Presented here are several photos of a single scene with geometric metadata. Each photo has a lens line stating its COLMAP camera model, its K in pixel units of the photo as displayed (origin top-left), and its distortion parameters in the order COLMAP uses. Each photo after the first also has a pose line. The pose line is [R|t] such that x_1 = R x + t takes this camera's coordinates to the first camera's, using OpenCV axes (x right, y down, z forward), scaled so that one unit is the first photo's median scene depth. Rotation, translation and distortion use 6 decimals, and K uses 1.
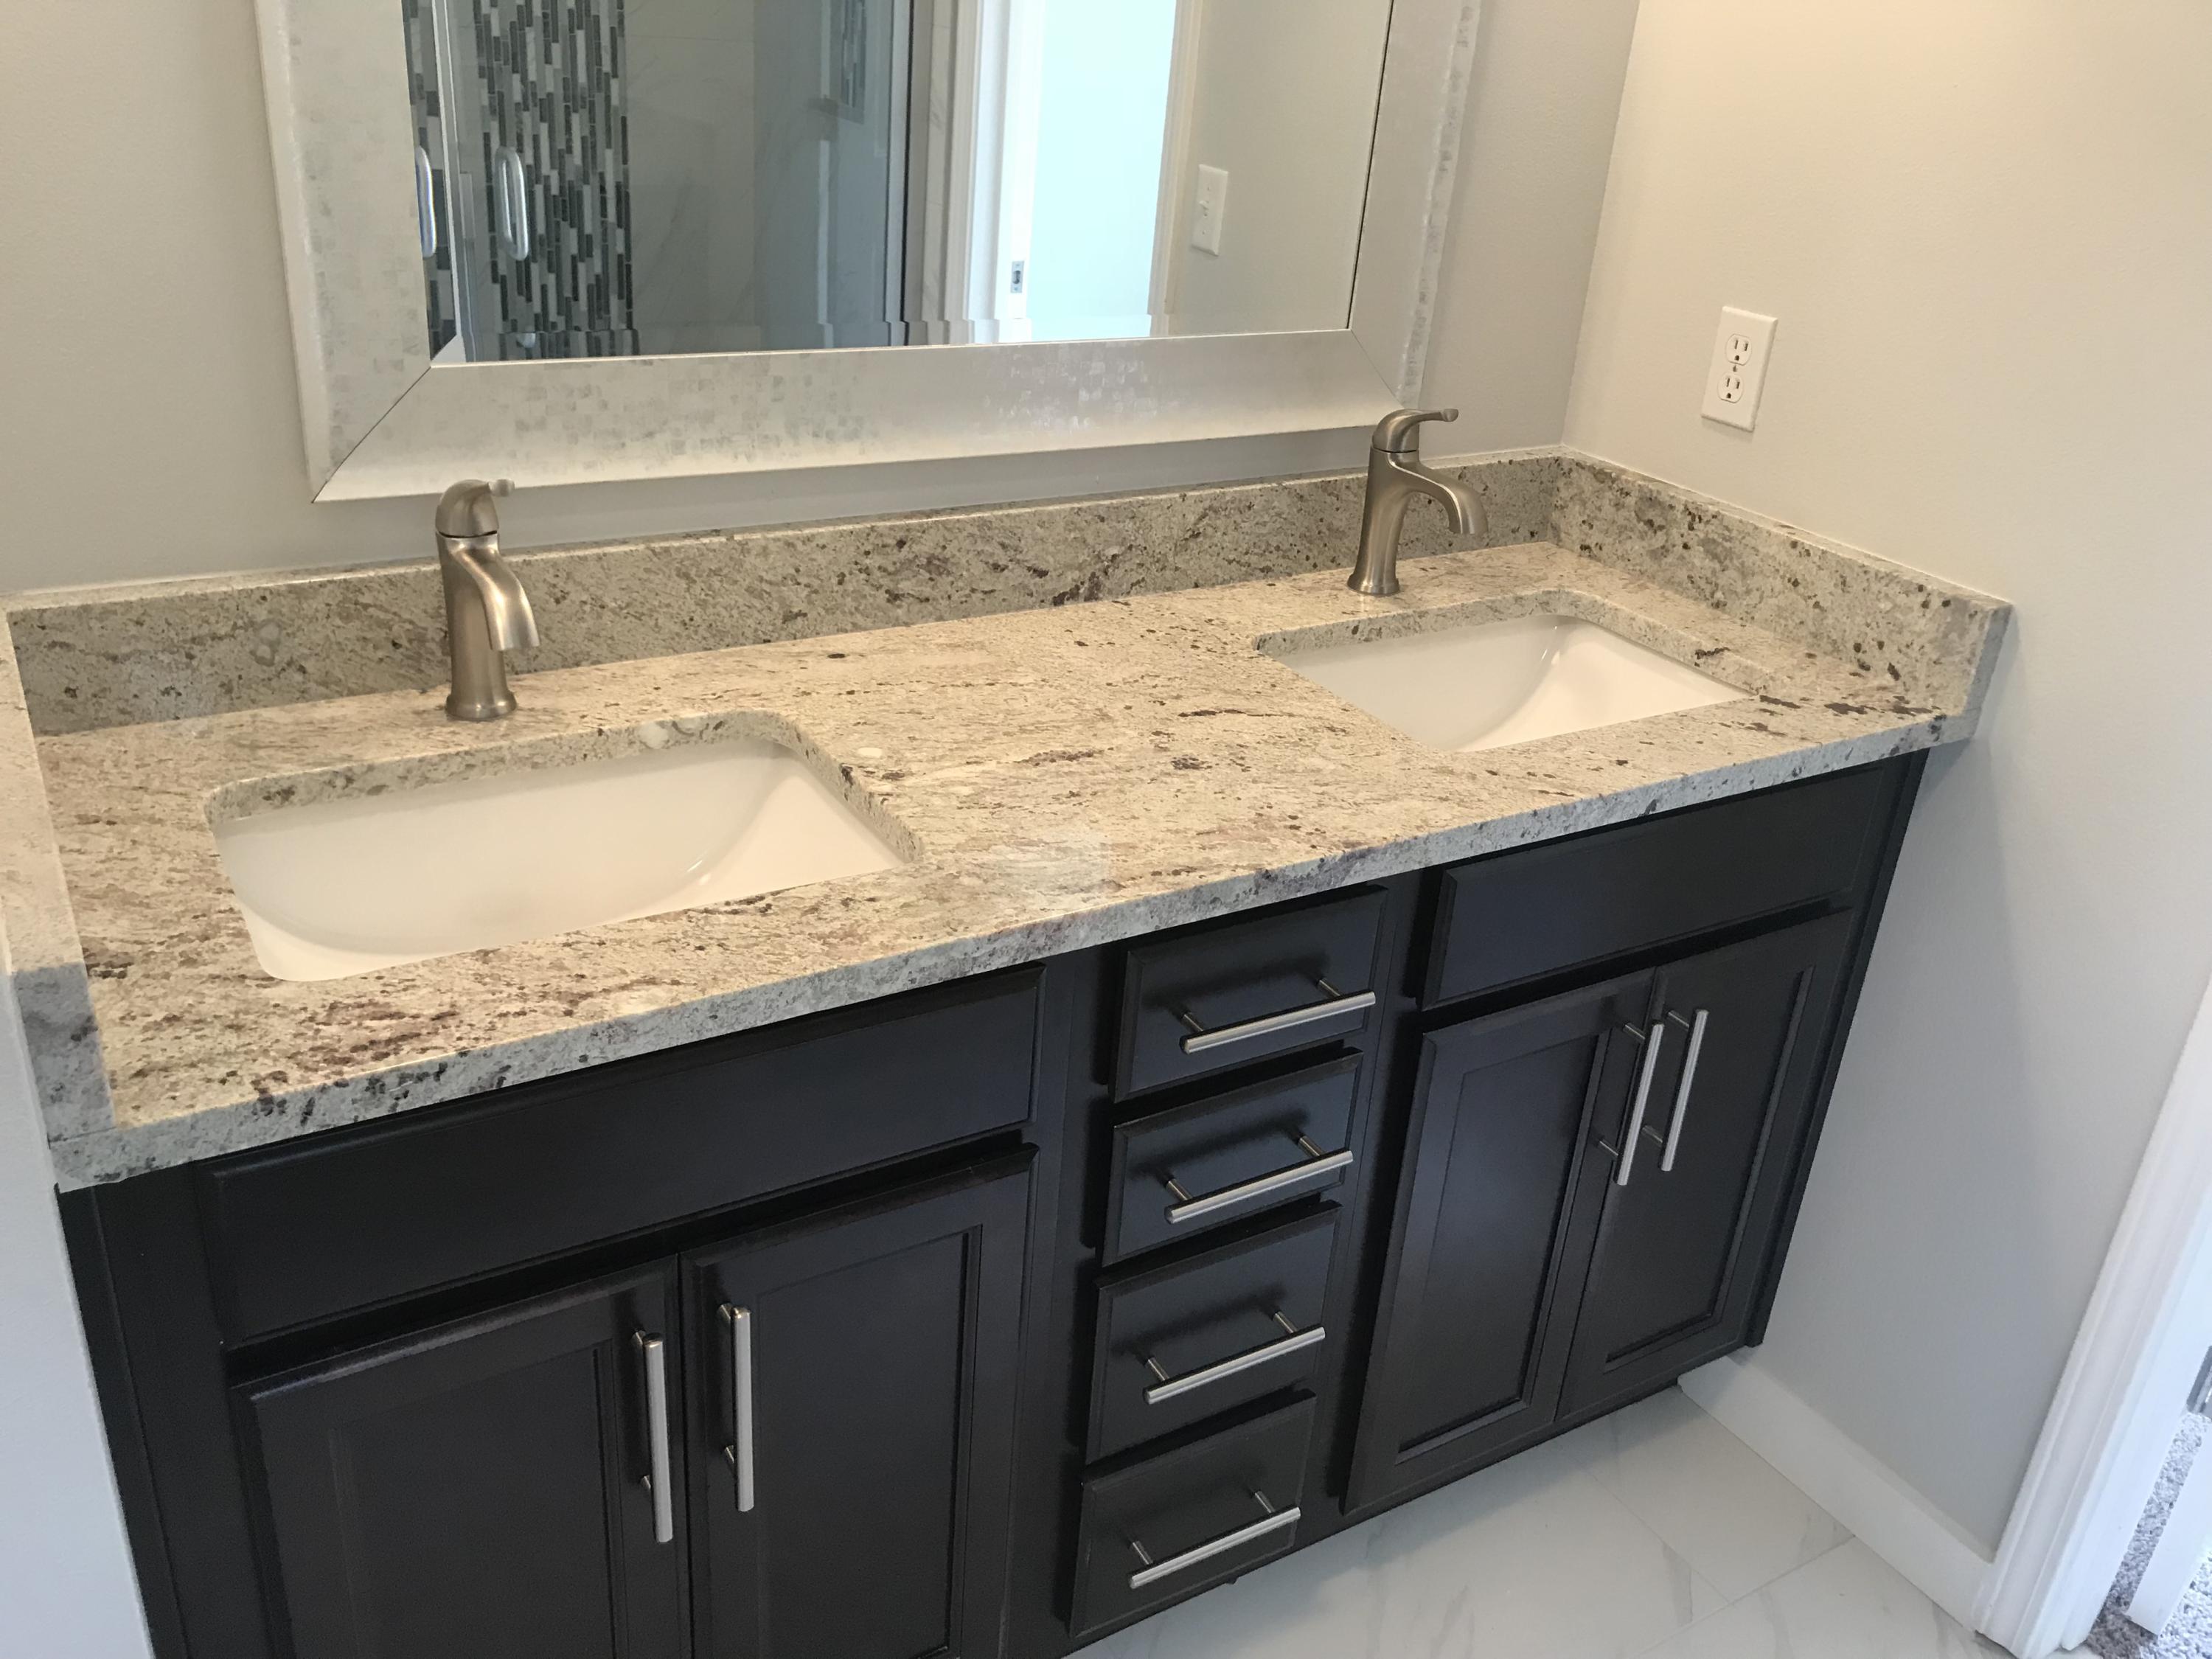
lens RADIAL K [[1814.8, 0, 1099.3], [0, 1814.8, 814.8], [0, 0, 1]] dist [0.036529, -0.032604]
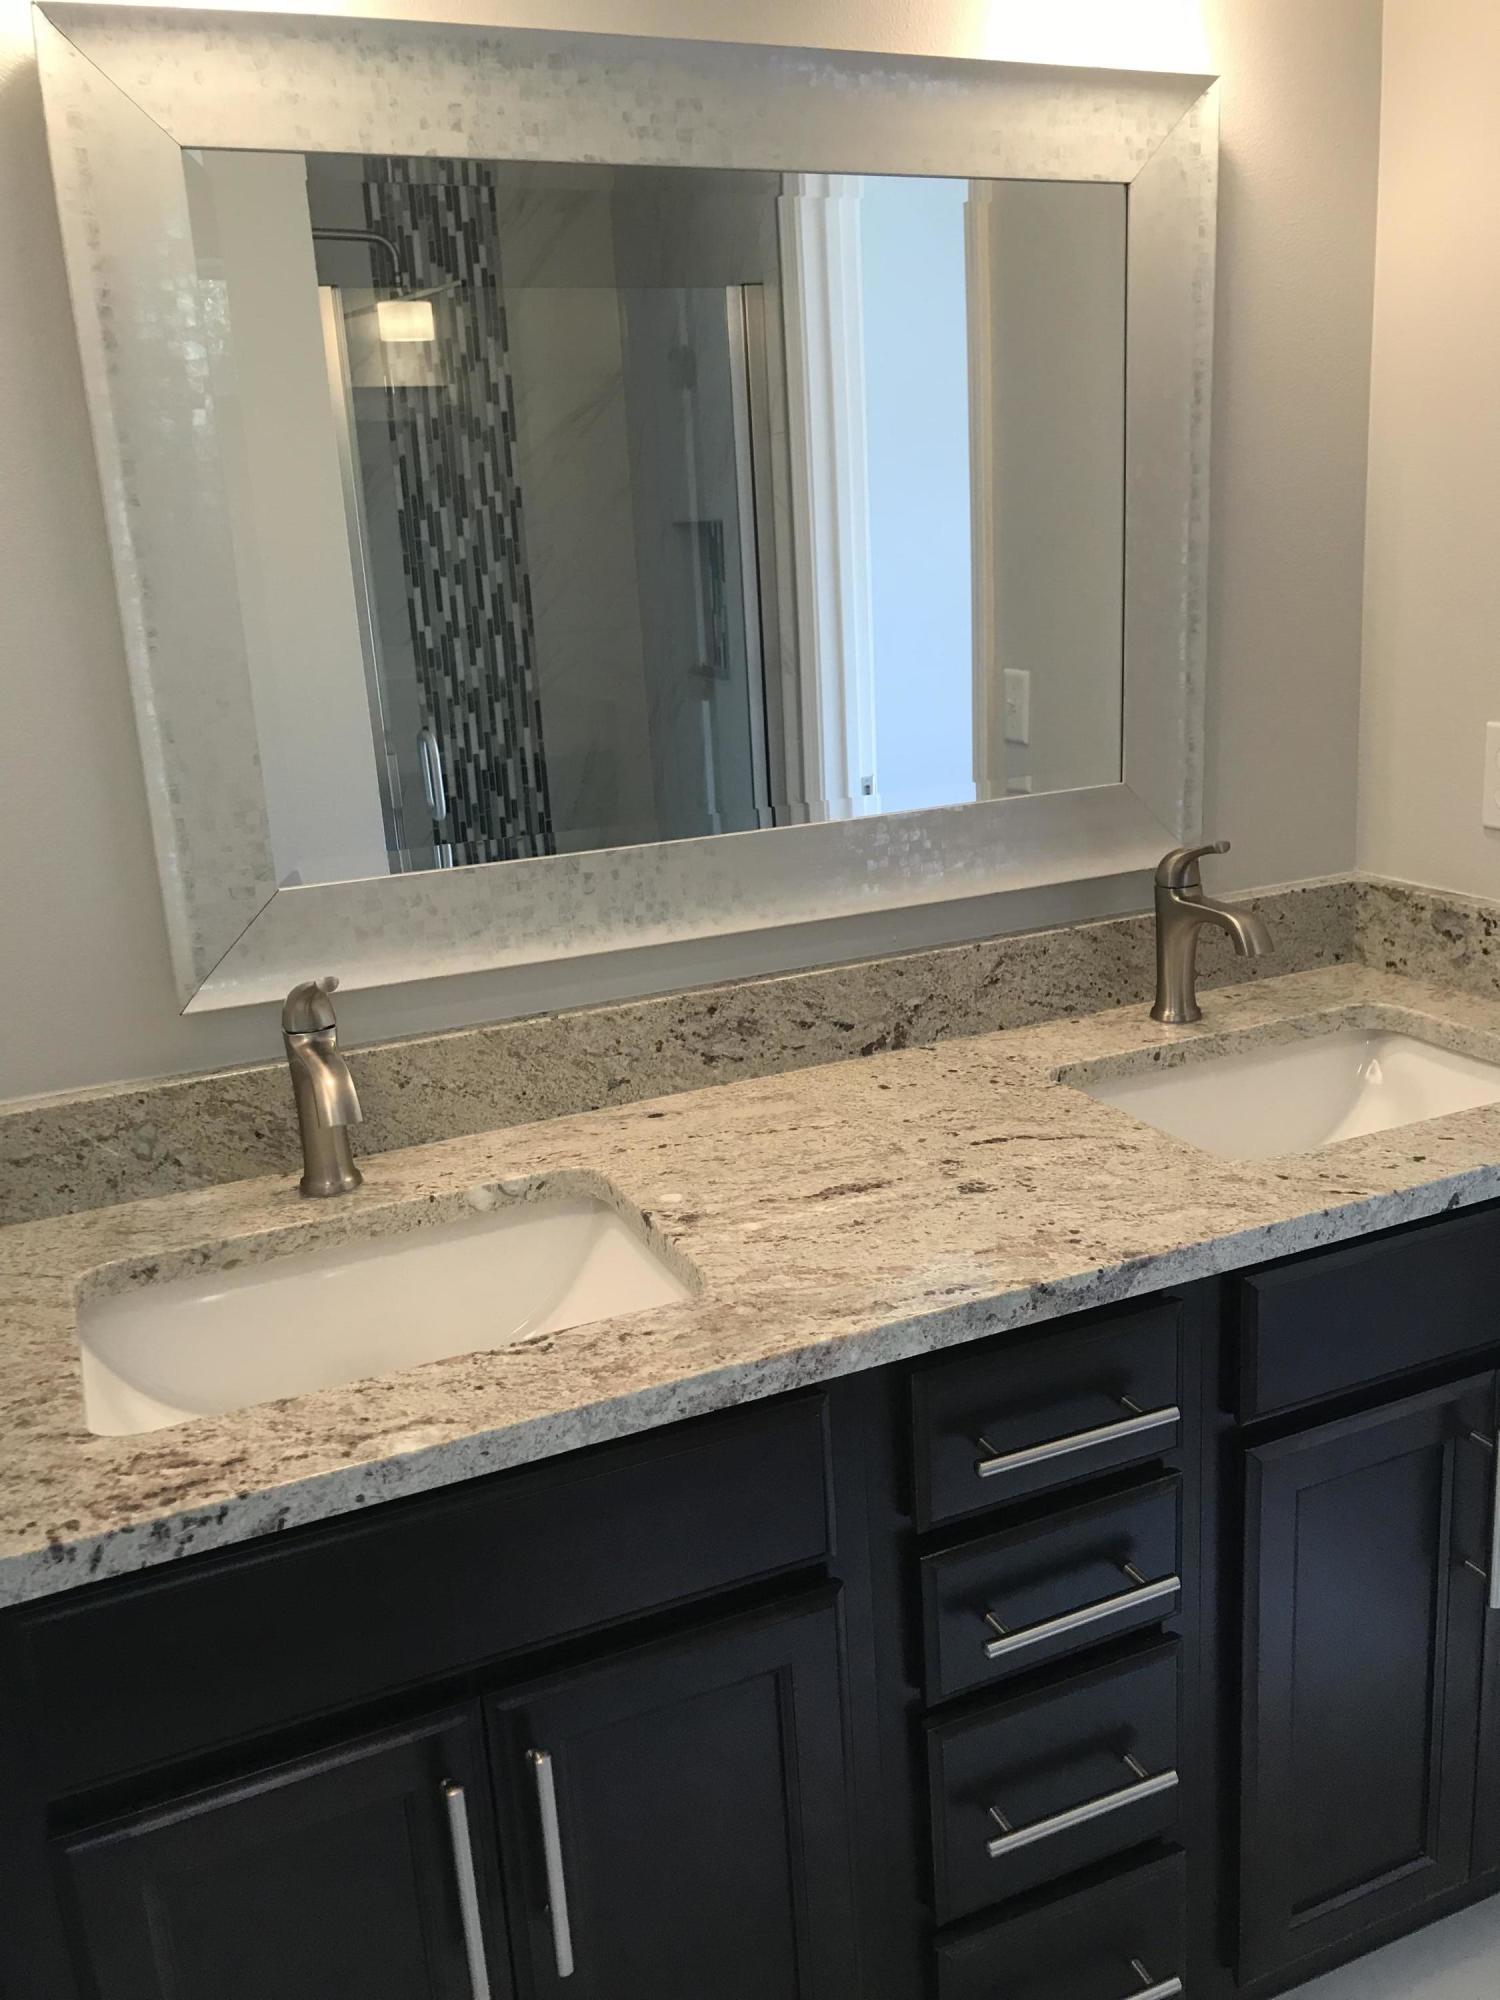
lens RADIAL K [[1640.9, 0, 760.5], [0, 1640.9, 998.8], [0, 0, 1]] dist [0.036529, -0.032604]
pose [[0.983512, -0.090709, -0.156451, 0.085936], [0.061872, 0.981679, -0.180218, 0.027014], [0.169932, 0.167567, 0.971105, 0.051548]]
